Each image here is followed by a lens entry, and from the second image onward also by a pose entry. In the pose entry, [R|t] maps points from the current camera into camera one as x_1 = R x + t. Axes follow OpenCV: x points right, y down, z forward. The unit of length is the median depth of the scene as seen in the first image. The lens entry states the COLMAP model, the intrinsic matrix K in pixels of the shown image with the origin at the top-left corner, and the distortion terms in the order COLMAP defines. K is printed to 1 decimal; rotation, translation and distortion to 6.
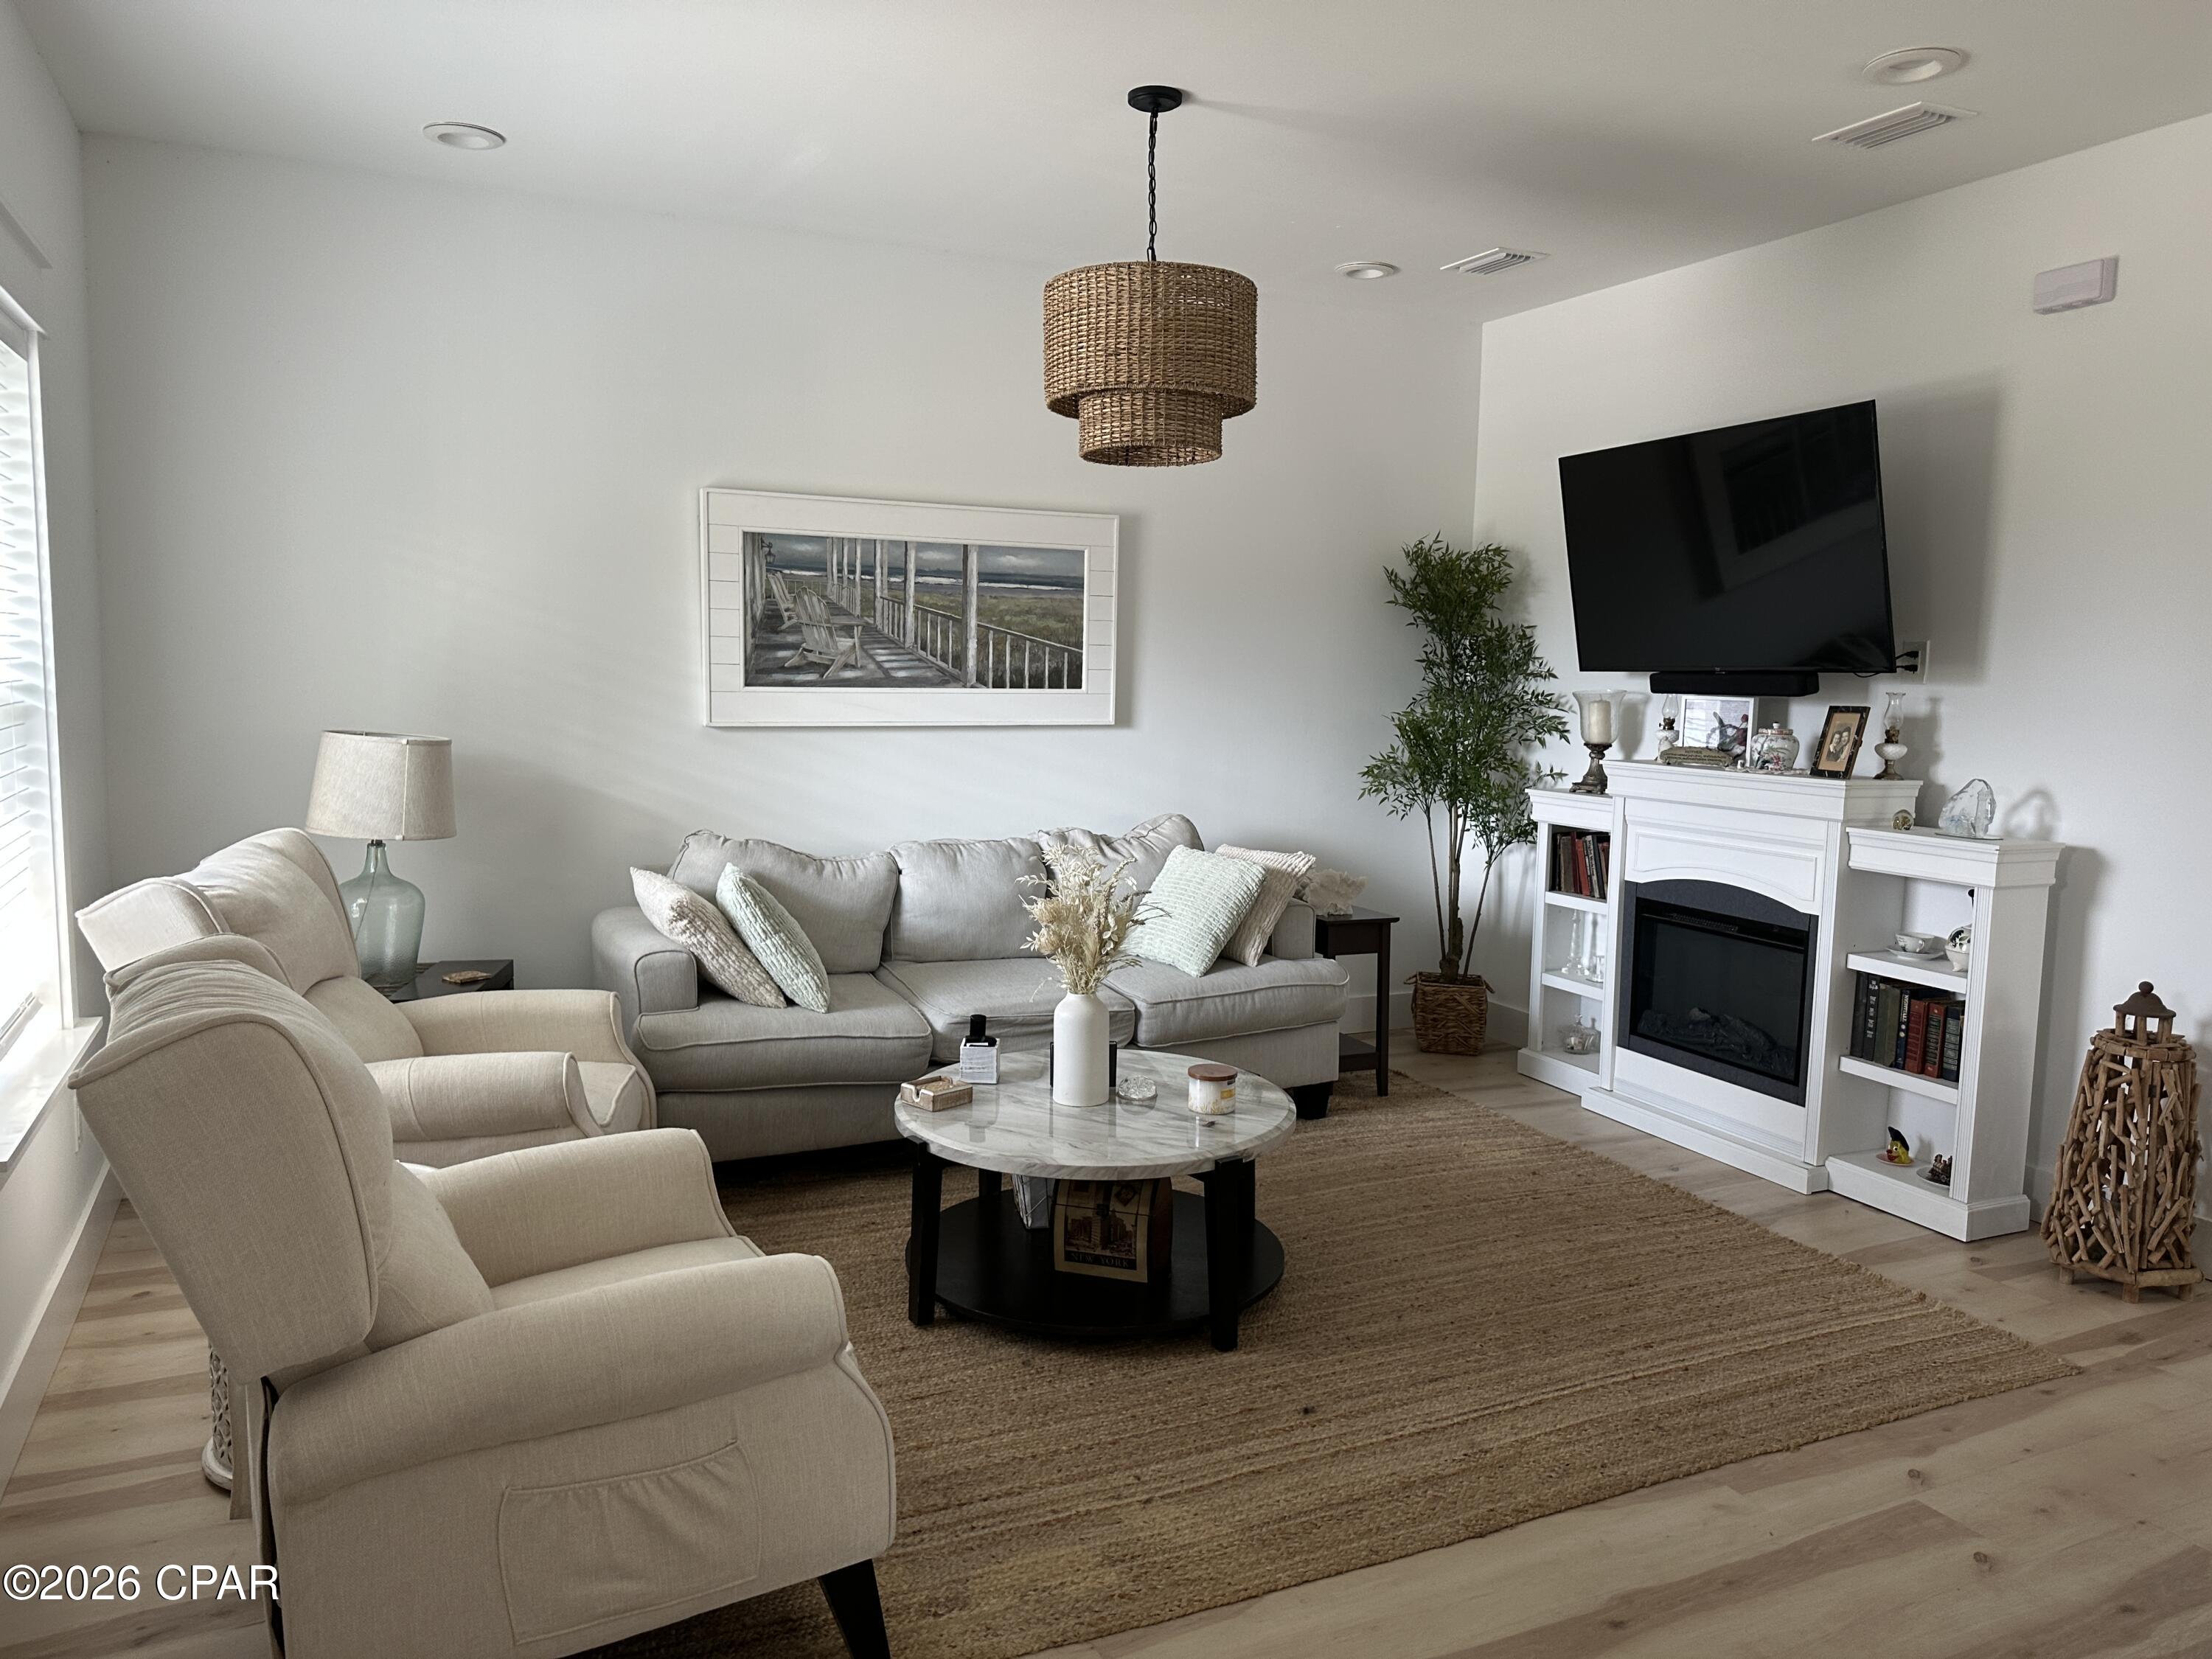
lens RADIAL K [[1542.0, 0, 1100.5], [0, 1542.0, 819.0], [0, 0, 1]] dist [0.060761, -0.081378]
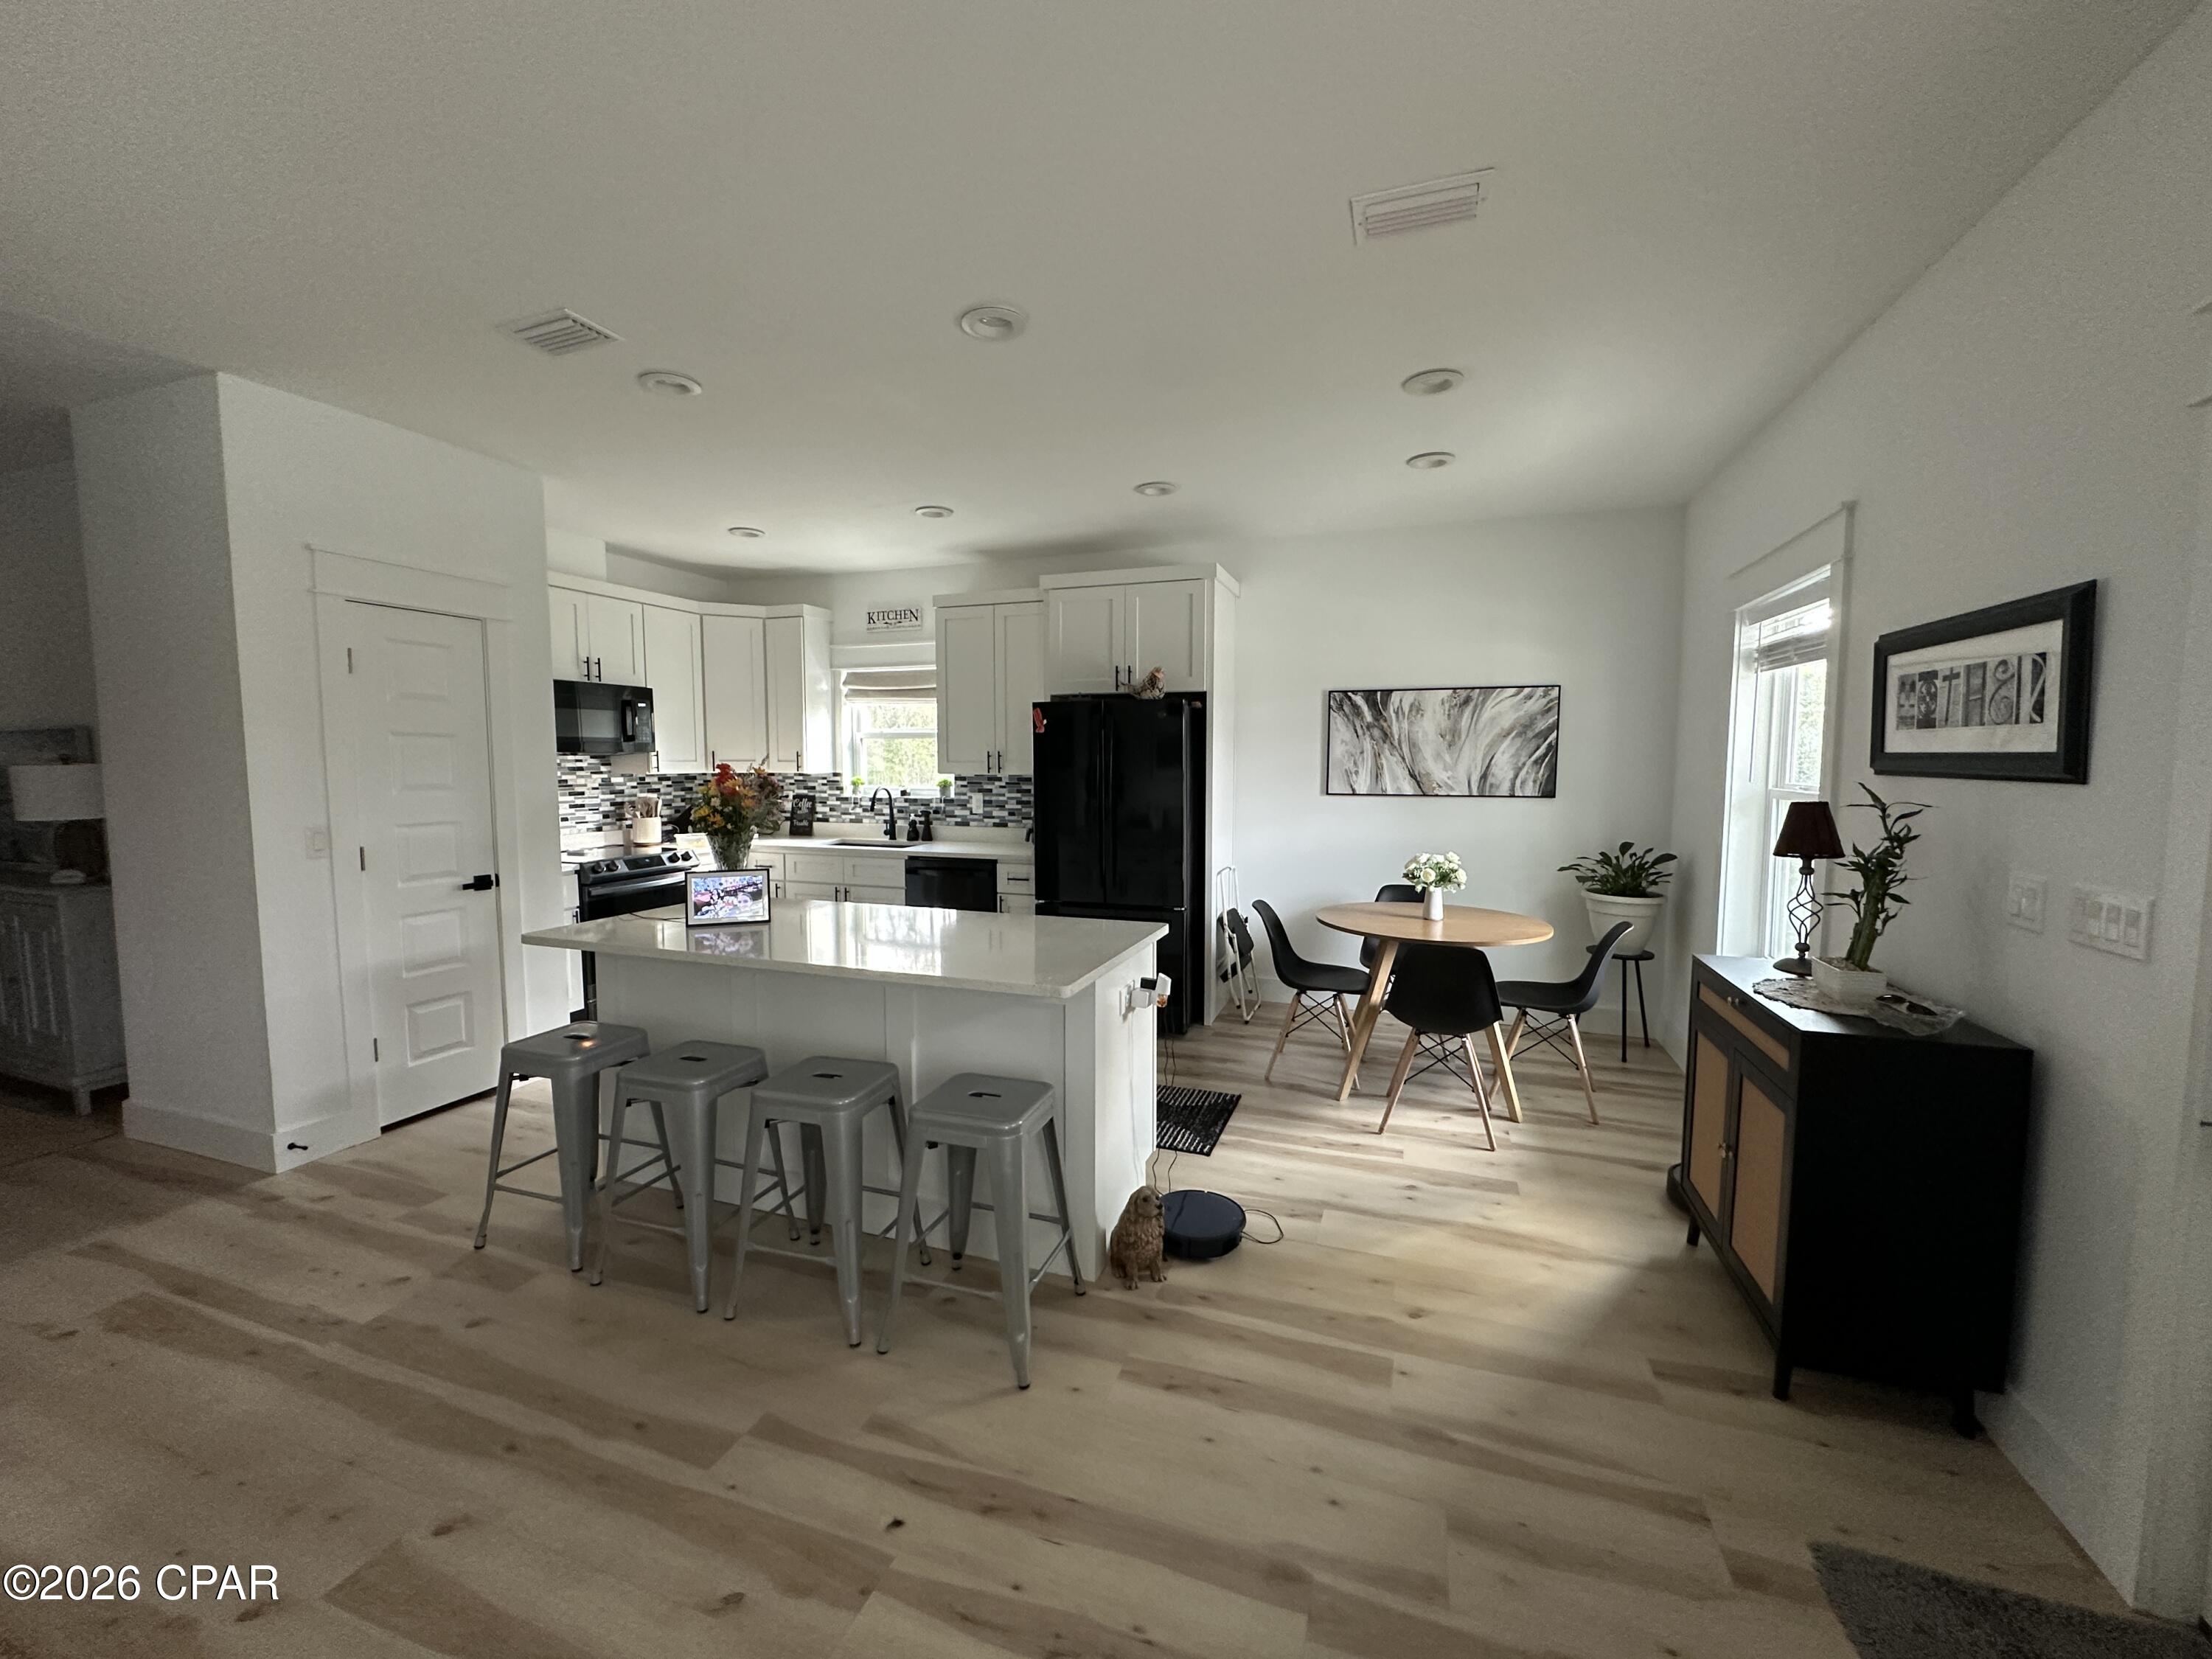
lens RADIAL K [[878.3, 0, 1105.5], [0, 878.3, 826.3], [0, 0, 1]] dist [-0.004284, 0.000602]
pose [[-0.703313, -0.069070, 0.707517, -0.128415], [0.061608, 0.985602, 0.157460, -0.072903], [-0.708206, 0.154332, -0.688931, 0.604645]]
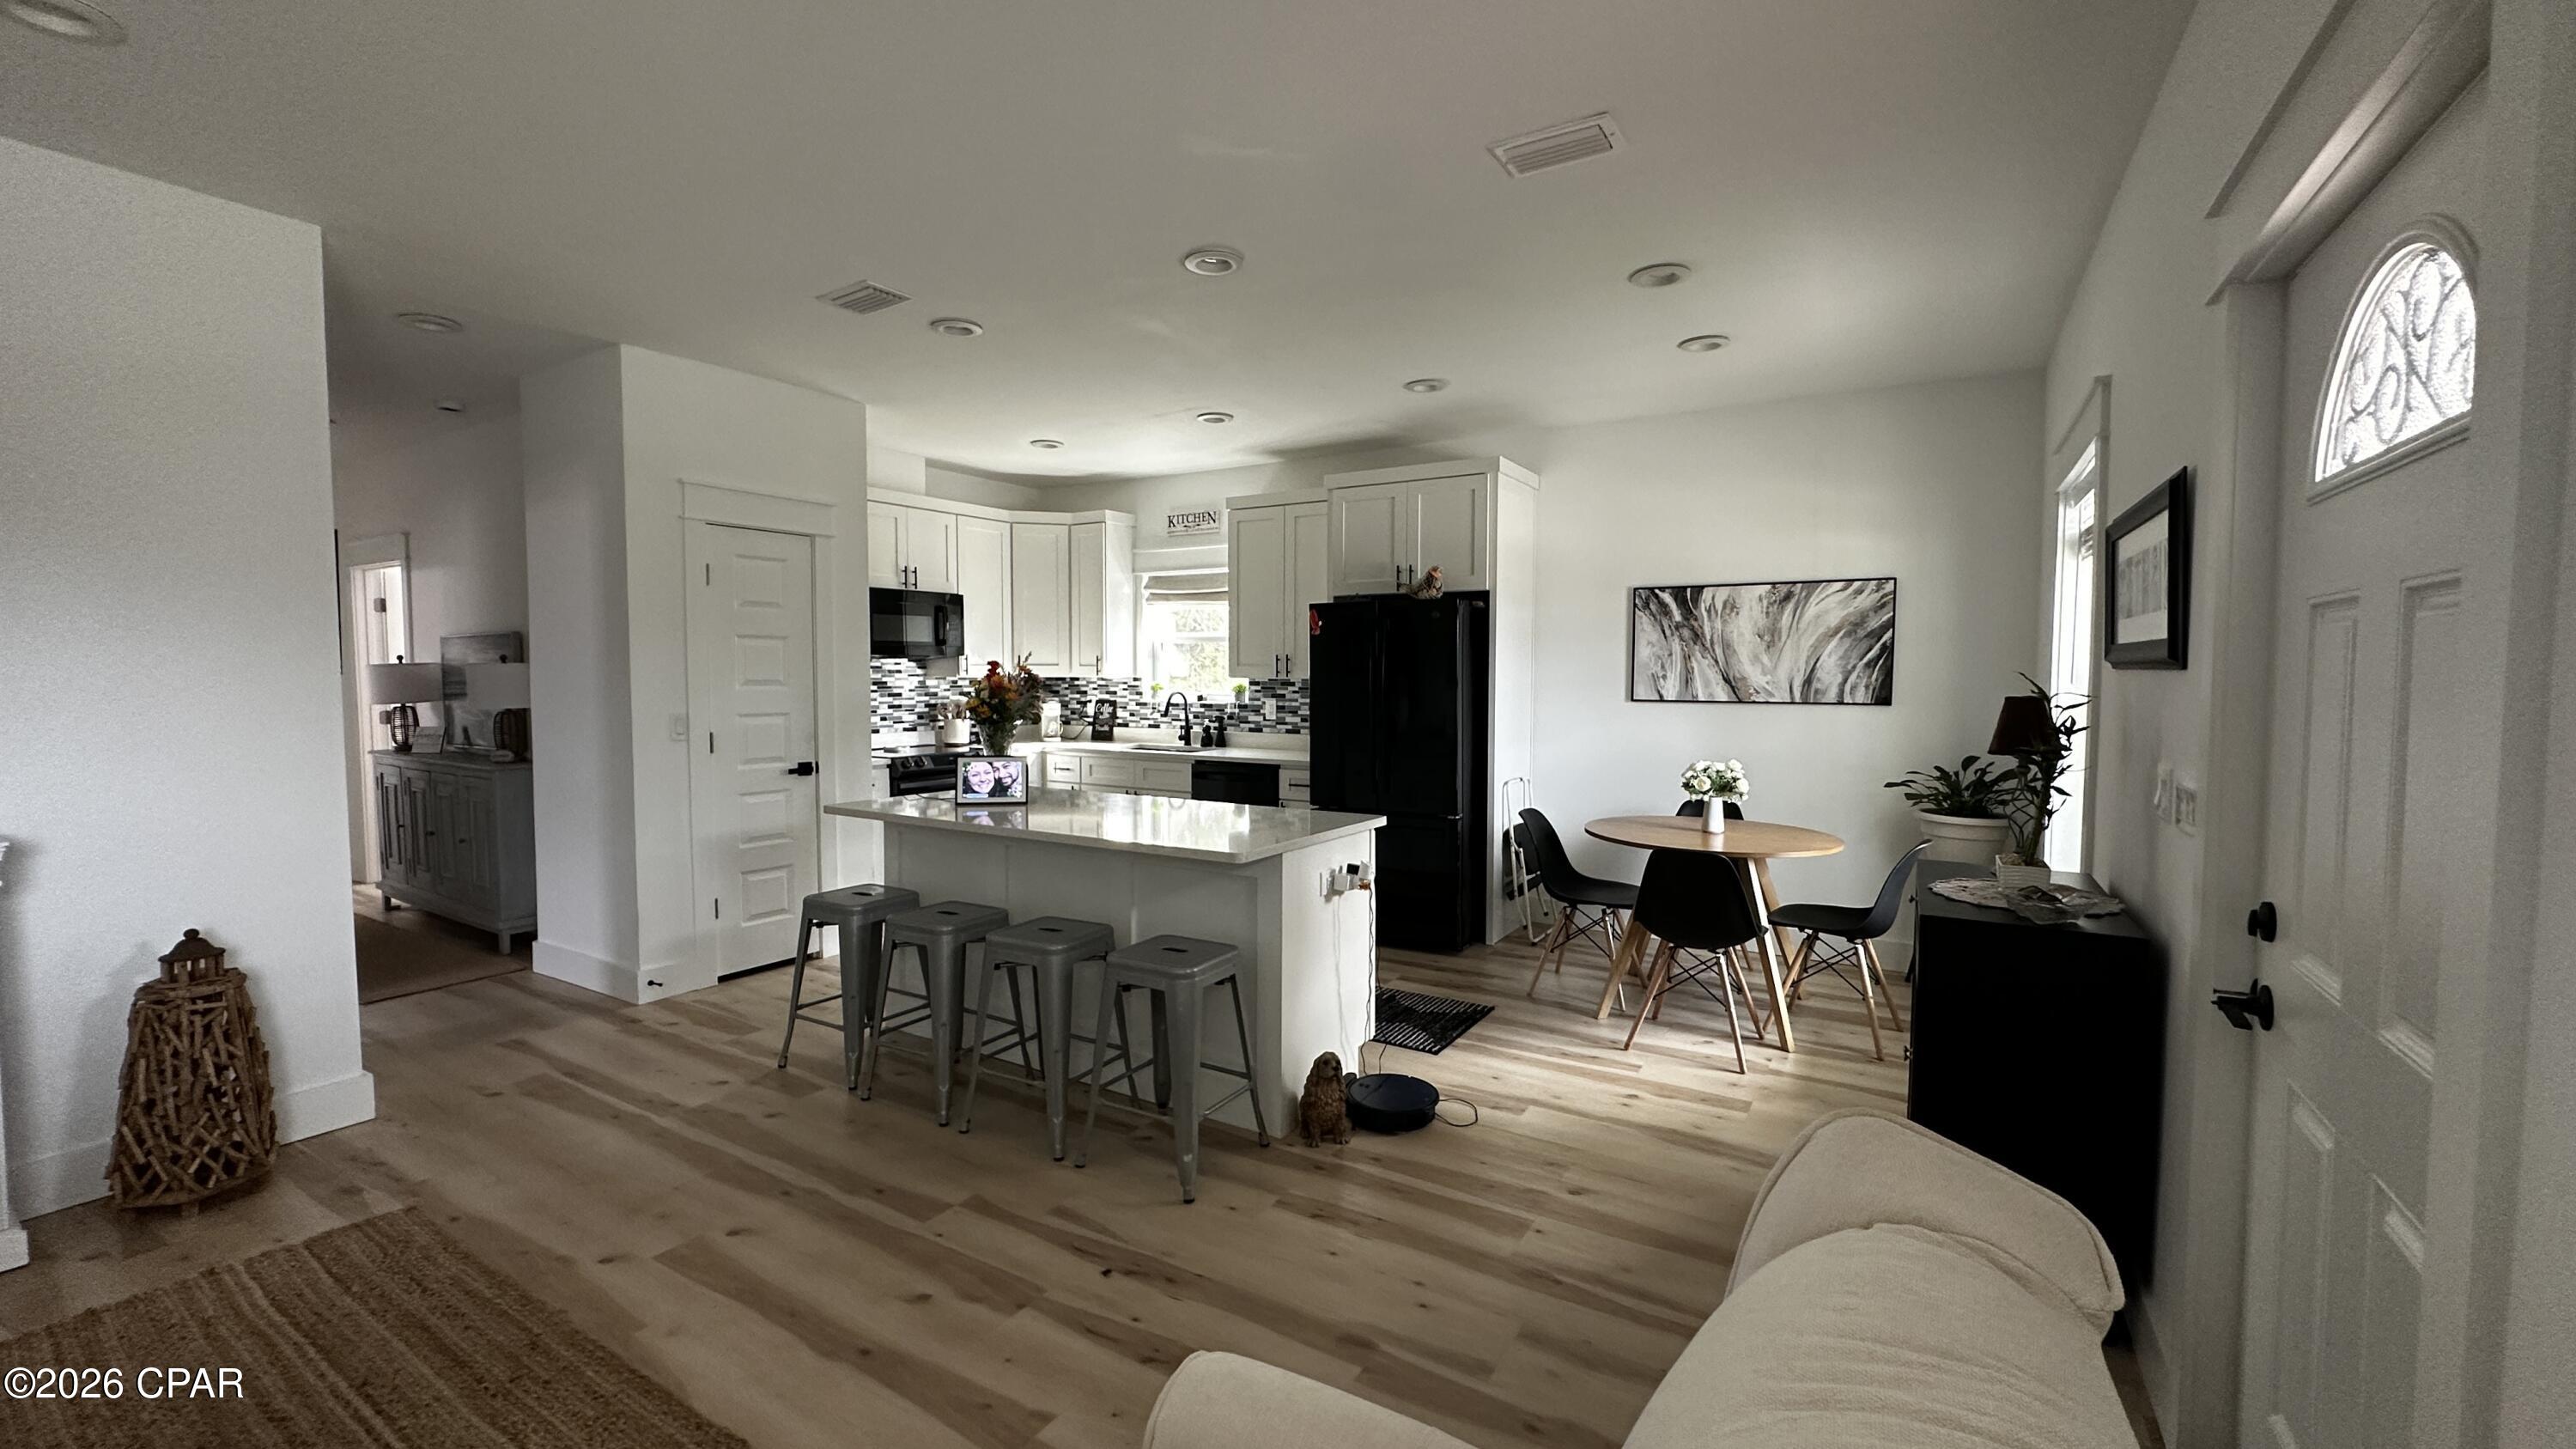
lens RADIAL K [[1022.4, 0, 1287.1], [0, 1022.4, 722.8], [0, 0, 1]] dist [-0.006945, 0.001245]
pose [[-0.543190, -0.057305, 0.837652, -0.327252], [0.074614, 0.990426, 0.116141, -0.061468], [-0.836288, 0.125587, -0.533714, 0.603165]]
